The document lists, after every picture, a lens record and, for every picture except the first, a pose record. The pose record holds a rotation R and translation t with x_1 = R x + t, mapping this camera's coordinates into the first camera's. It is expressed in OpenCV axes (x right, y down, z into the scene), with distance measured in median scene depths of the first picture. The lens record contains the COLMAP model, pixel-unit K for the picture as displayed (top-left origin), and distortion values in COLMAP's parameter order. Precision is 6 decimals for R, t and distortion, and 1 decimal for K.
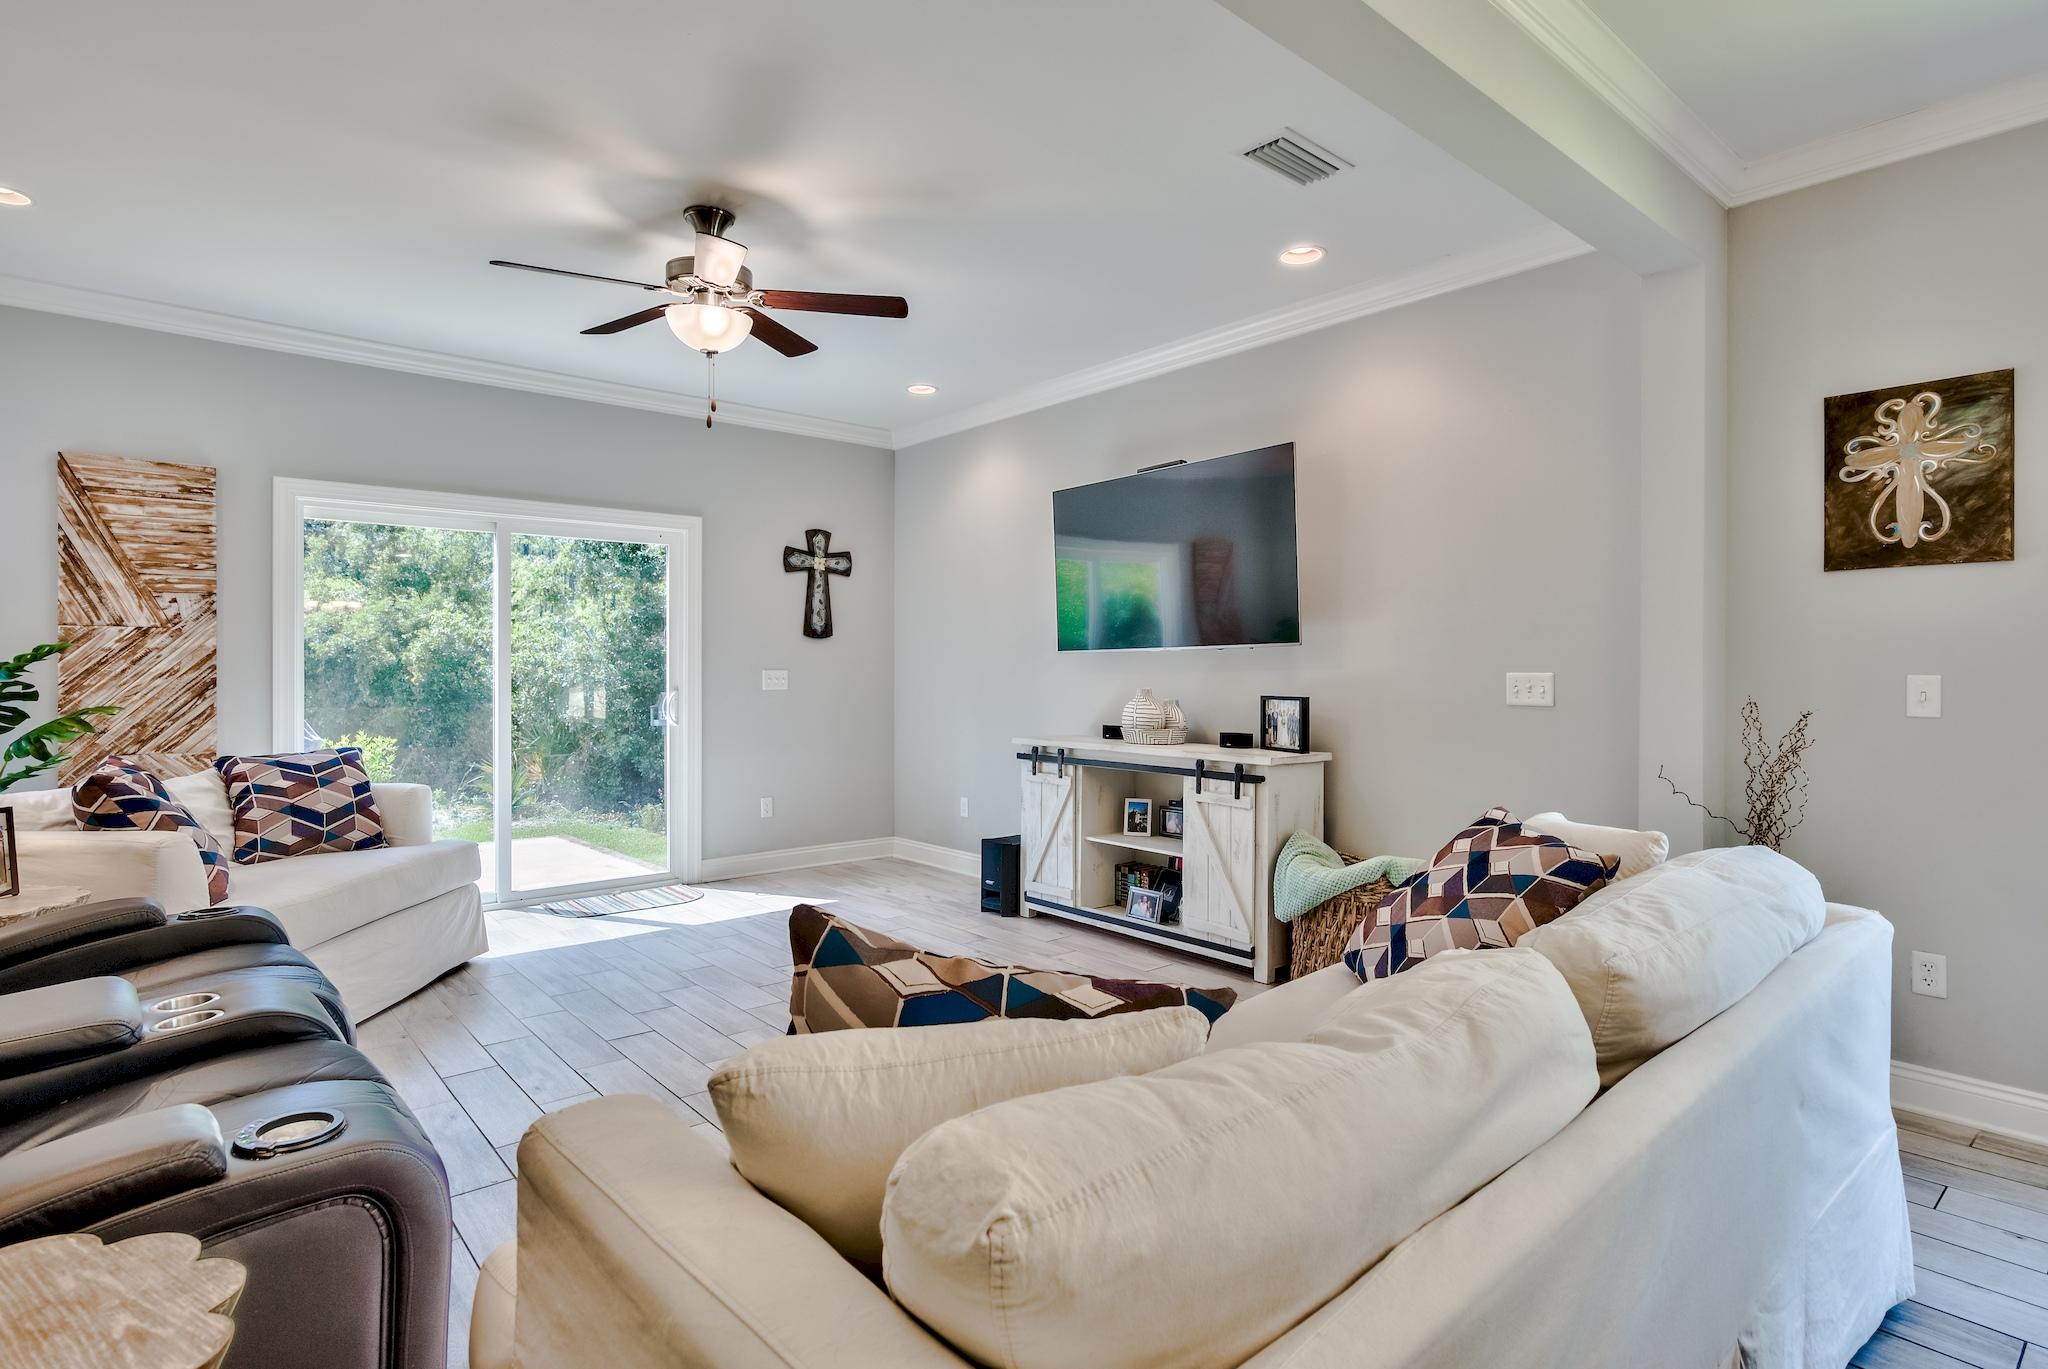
lens RADIAL K [[1012.7, 0, 1011.5], [0, 1012.7, 669.2], [0, 0, 1]] dist [-0.017108, 0.004024]
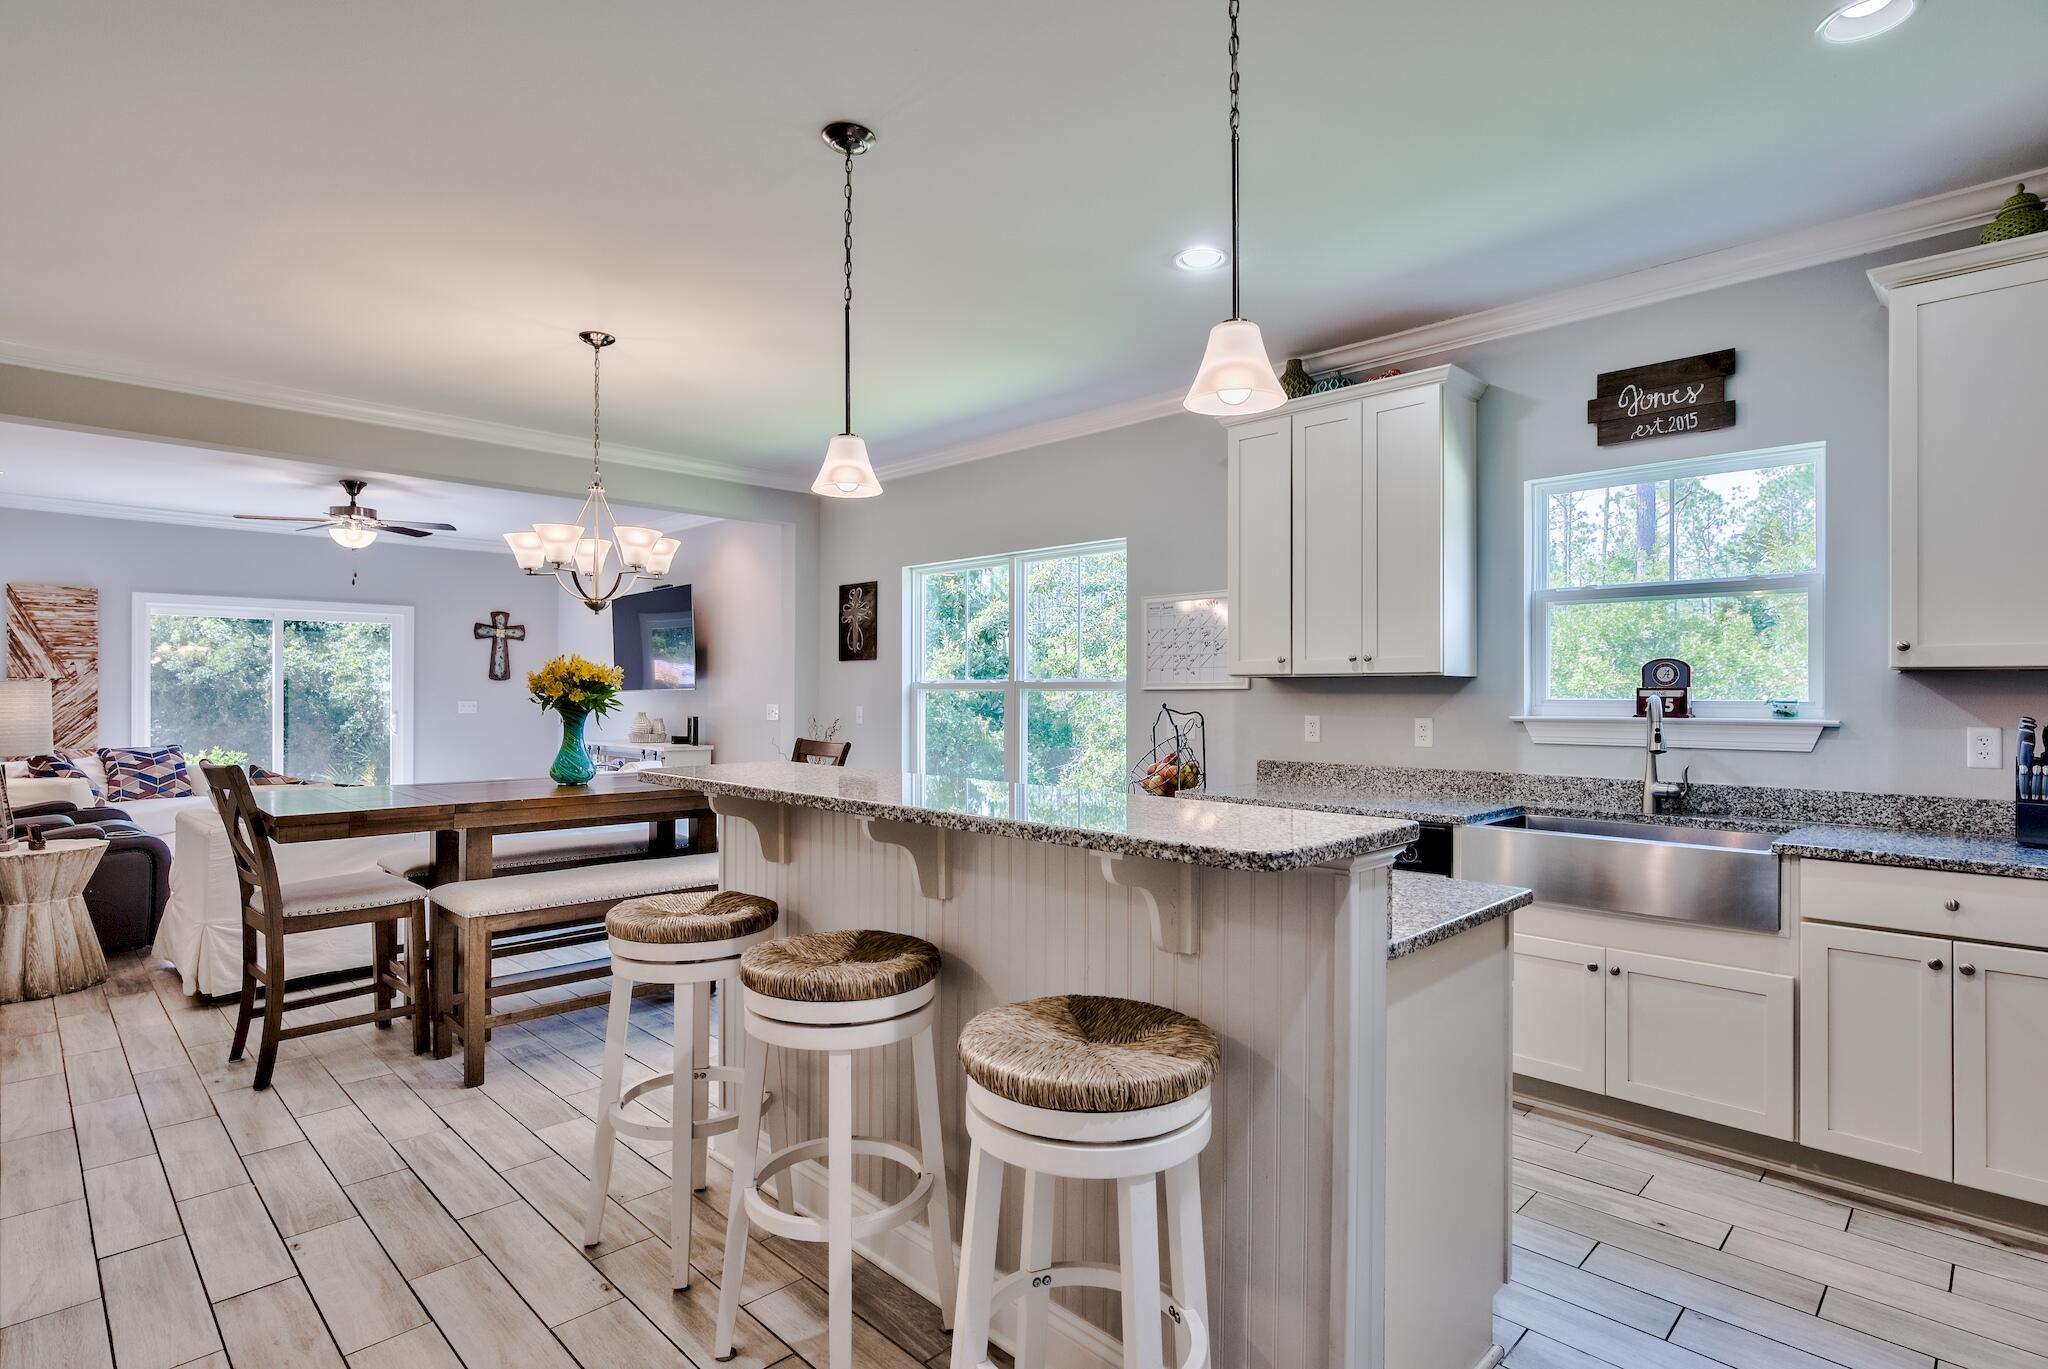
lens RADIAL K [[1012.7, 0, 1011.7], [0, 1012.7, 687.4], [0, 0, 1]] dist [-0.017108, 0.004024]
pose [[0.997067, 0.000770, 0.076524, 0.710552], [-0.000406, 0.999989, -0.004772, -0.018195], [-0.076527, 0.004727, 0.997056, -0.923868]]
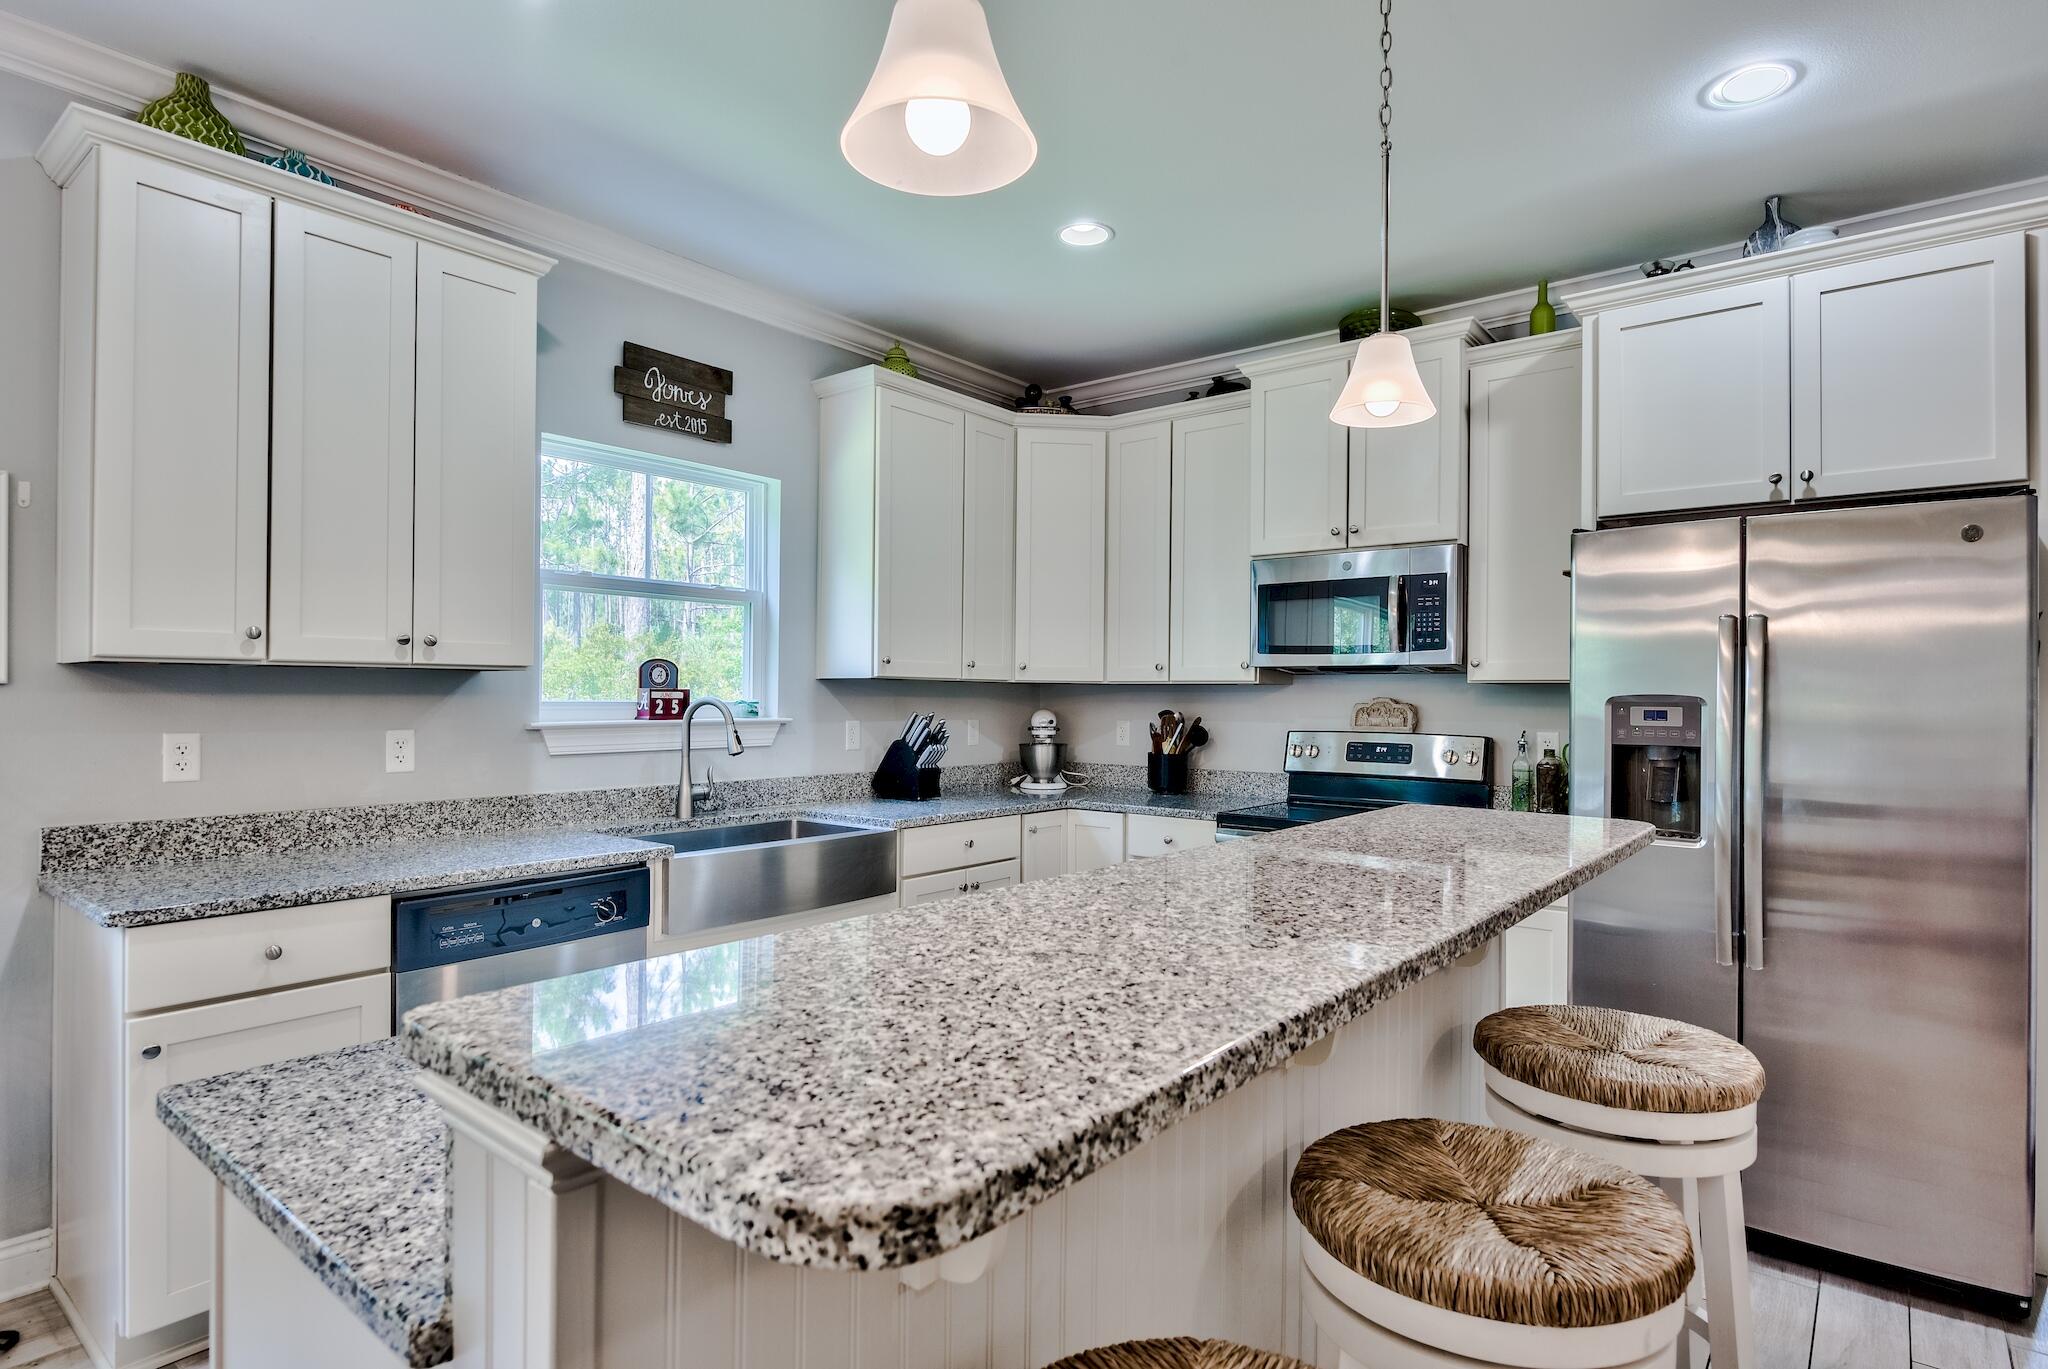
lens RADIAL K [[1075.4, 0, 1030.7], [0, 1075.4, 683.8], [0, 0, 1]] dist [-0.004257, 0.001808]
pose [[-0.187877, 0.006093, 0.982174, 0.416342], [-0.009020, 0.999928, -0.007929, -0.021885], [-0.982151, -0.010349, -0.187808, -0.284398]]
